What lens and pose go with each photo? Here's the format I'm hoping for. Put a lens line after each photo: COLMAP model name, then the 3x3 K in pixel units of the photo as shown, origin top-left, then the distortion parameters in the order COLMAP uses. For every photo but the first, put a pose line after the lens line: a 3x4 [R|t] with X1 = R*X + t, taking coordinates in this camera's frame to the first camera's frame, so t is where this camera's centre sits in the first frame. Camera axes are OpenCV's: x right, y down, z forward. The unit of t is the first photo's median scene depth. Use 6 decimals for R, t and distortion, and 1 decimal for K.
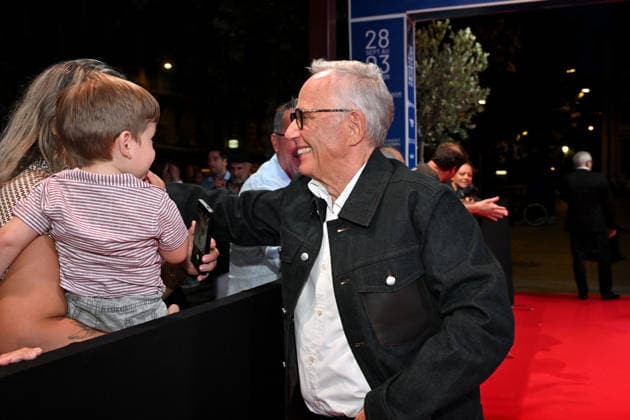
lens RADIAL K [[694.2, 0, 315.0], [0, 694.2, 210.0], [0, 0, 1]] dist [0.009204, 0.001565]
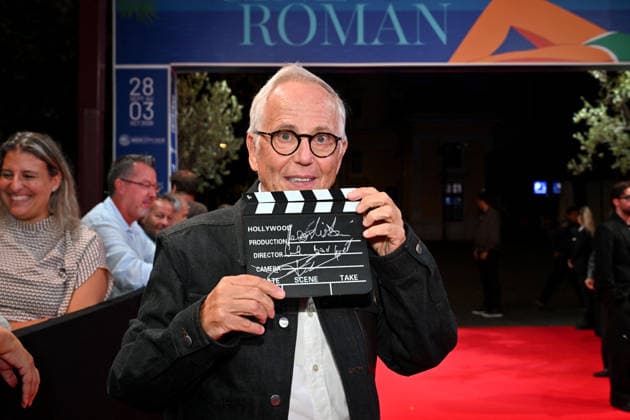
lens RADIAL K [[770.1, 0, 315.0], [0, 770.1, 210.0], [0, 0, 1]] dist [0.004704, -0.013211]
pose [[0.932634, 0.017886, 0.360380, -0.073306], [0.004776, 0.998071, -0.061895, 0.010028], [-0.360792, 0.059446, 0.930750, -0.142330]]
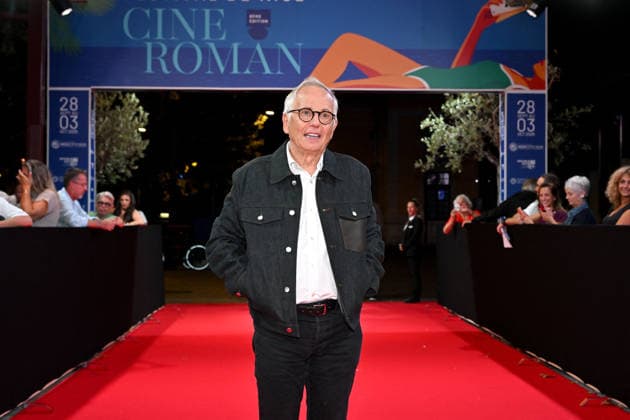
lens RADIAL K [[1353.1, 0, 330.3], [0, 1353.1, 198.7], [0, 0, 1]] dist [0.045777, 0.135534]
pose [[0.929900, 0.028436, 0.366713, -0.370085], [-0.002639, 0.997497, -0.070657, 0.117078], [-0.367804, 0.064736, 0.927647, -1.511534]]
